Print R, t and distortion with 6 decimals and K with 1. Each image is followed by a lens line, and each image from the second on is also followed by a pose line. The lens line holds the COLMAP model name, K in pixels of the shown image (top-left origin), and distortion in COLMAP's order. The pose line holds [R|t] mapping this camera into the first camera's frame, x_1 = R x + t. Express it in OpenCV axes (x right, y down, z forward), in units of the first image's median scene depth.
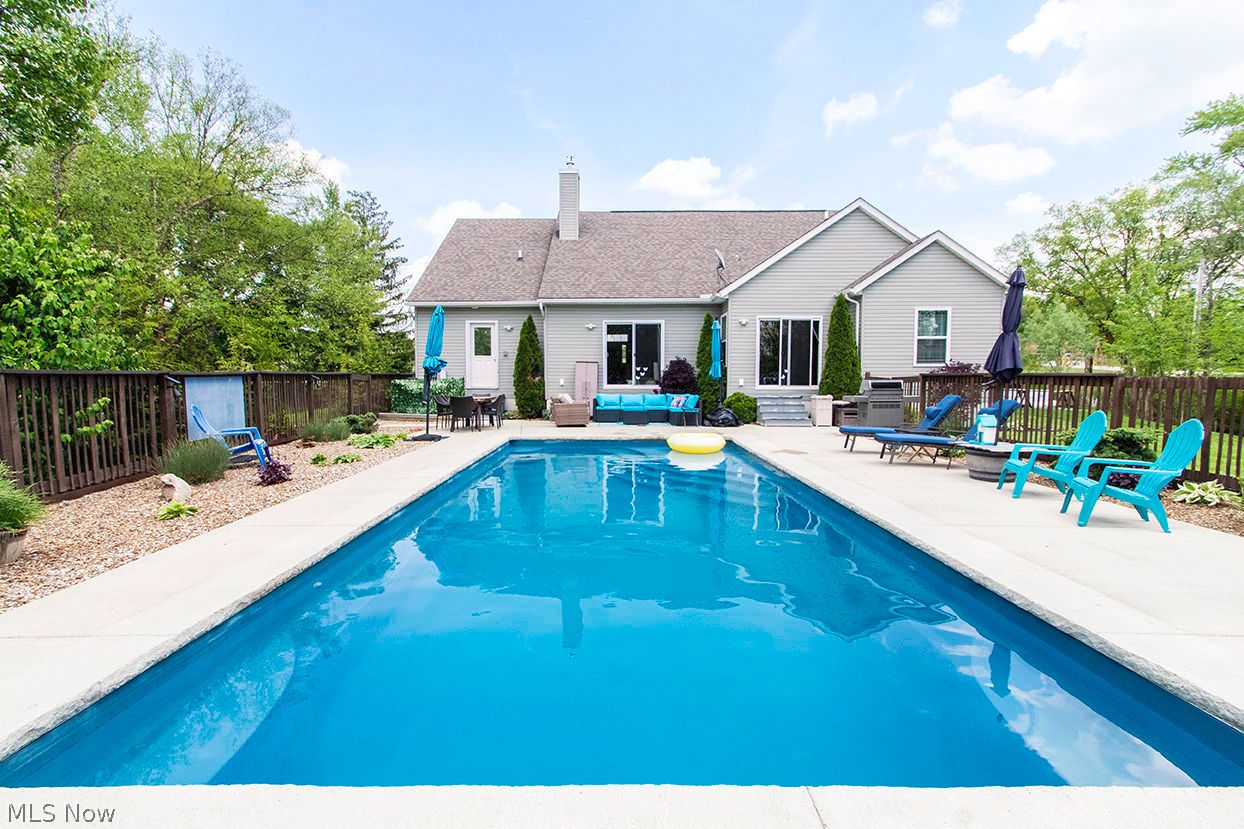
lens RADIAL K [[599.0, 0, 598.1], [0, 599.0, 417.5], [0, 0, 1]] dist [0.002381, 0.002562]
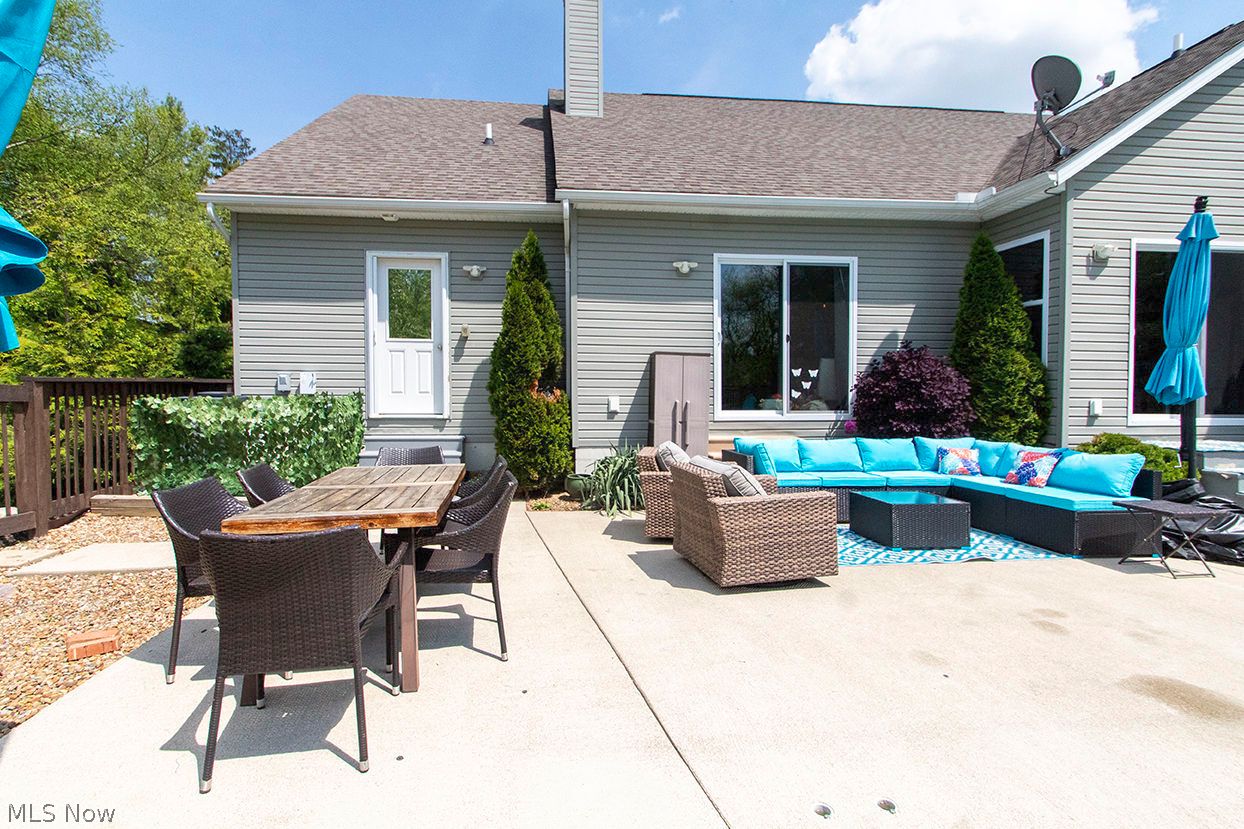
lens RADIAL K [[599.0, 0, 592.9], [0, 599.0, 404.0], [0, 0, 1]] dist [0.002381, 0.002562]
pose [[0.992290, 0.000863, 0.123934, -0.127824], [0.004350, 0.999117, -0.041791, -0.044217], [-0.123860, 0.042008, 0.991410, 0.629321]]
